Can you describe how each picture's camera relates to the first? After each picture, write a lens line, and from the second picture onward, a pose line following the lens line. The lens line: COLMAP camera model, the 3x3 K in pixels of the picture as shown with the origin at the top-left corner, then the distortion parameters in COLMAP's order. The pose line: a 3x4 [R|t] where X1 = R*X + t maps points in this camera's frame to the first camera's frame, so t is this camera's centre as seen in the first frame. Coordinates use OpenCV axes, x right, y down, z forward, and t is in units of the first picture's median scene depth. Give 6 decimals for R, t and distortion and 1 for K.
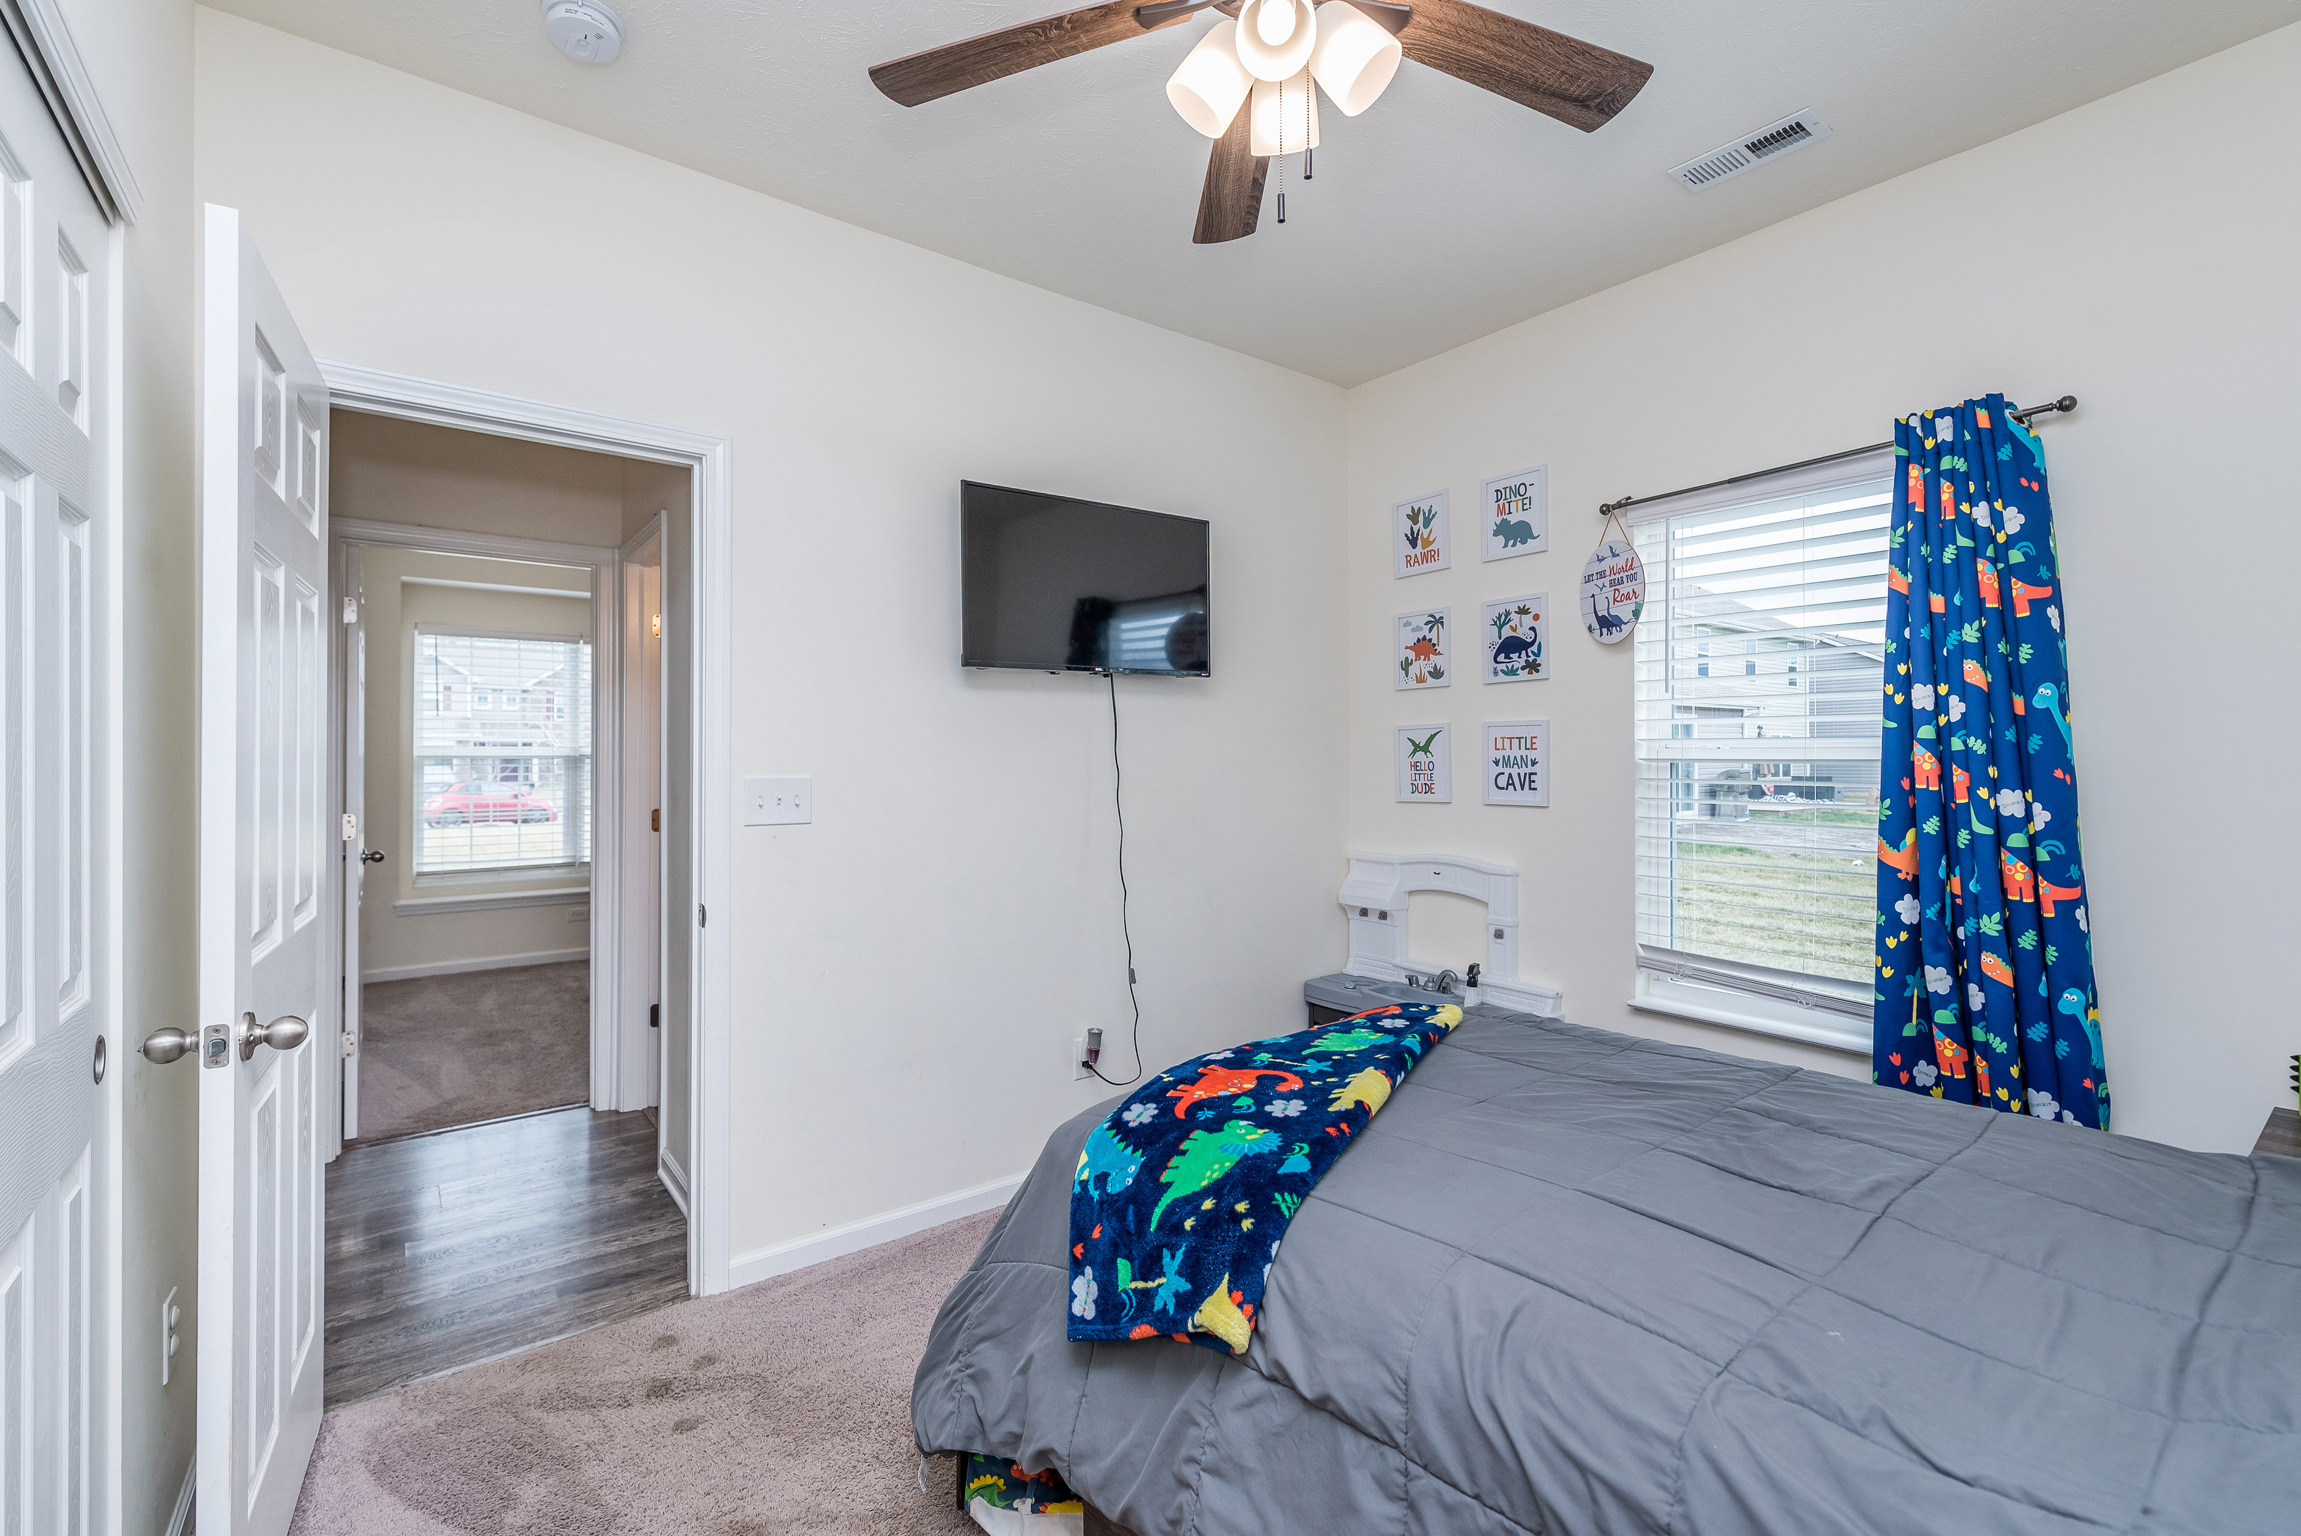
lens RADIAL K [[1001.5, 0, 1130.7], [0, 1001.5, 762.5], [0, 0, 1]] dist [-0.000714, -0.000717]
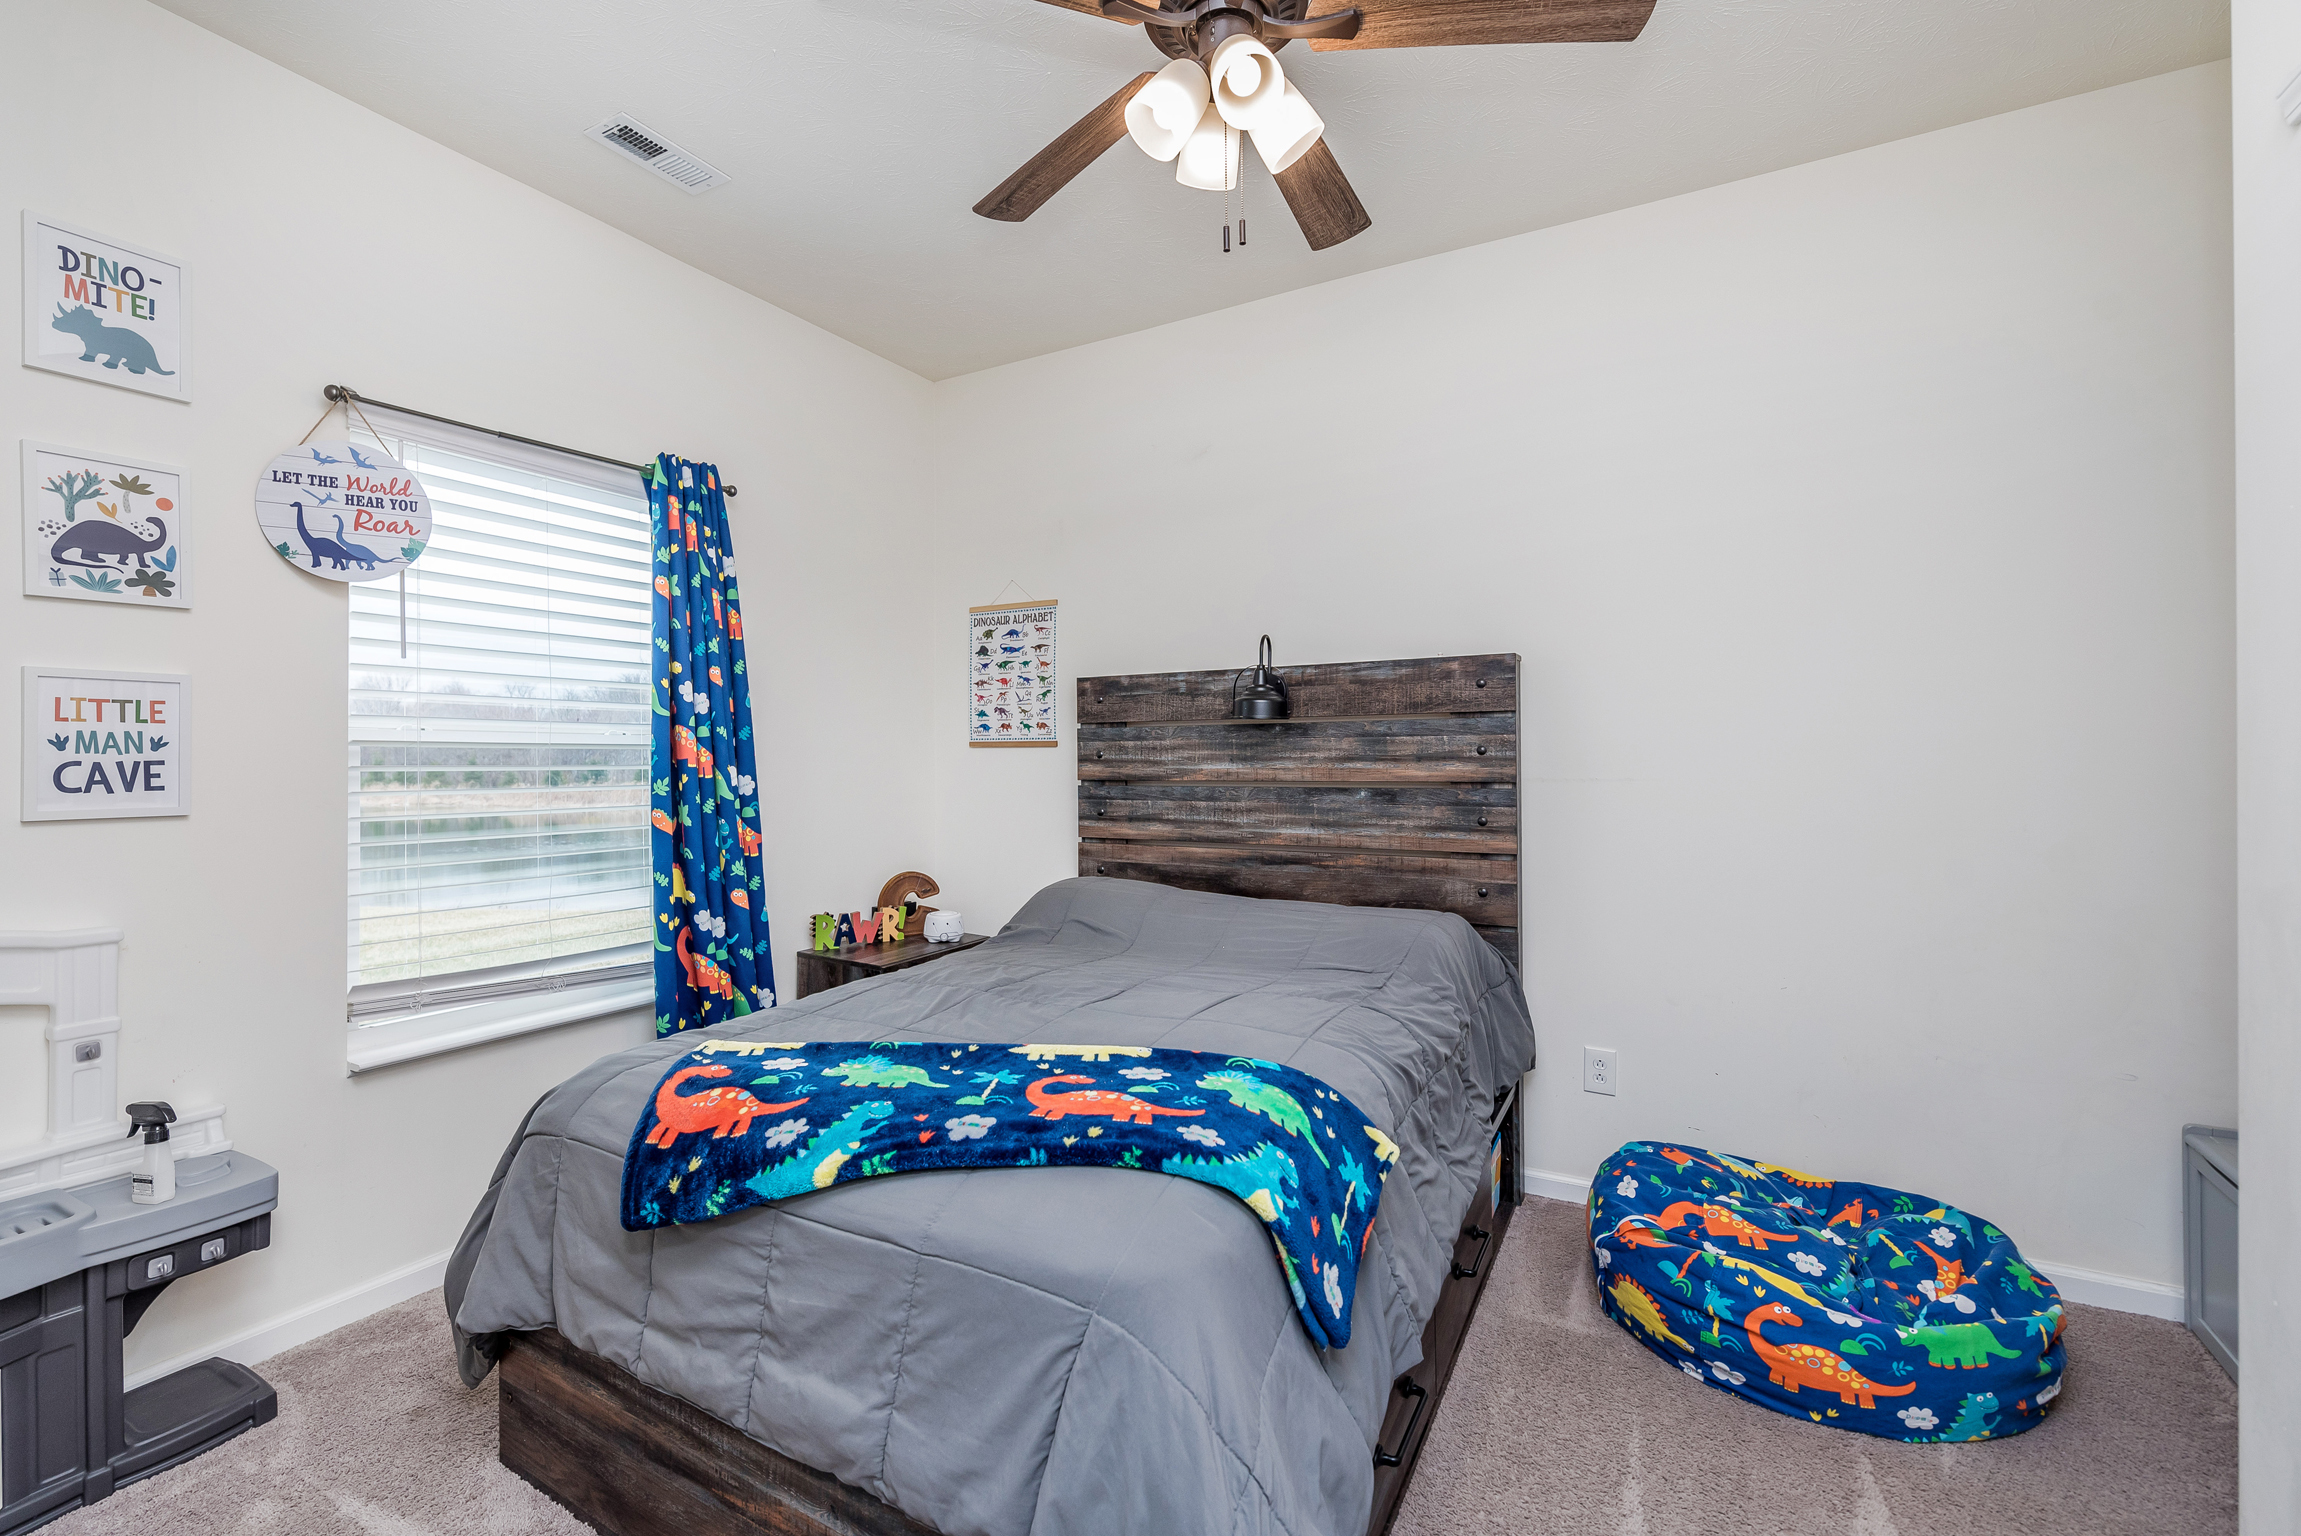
lens RADIAL K [[1001.5, 0, 1131.3], [0, 1001.5, 758.5], [0, 0, 1]] dist [-0.000714, -0.000717]
pose [[-0.401448, 0.003560, 0.915875, -0.382597], [0.007782, 0.999970, -0.000476, 0.013461], [-0.915849, 0.006936, -0.401463, 0.707333]]
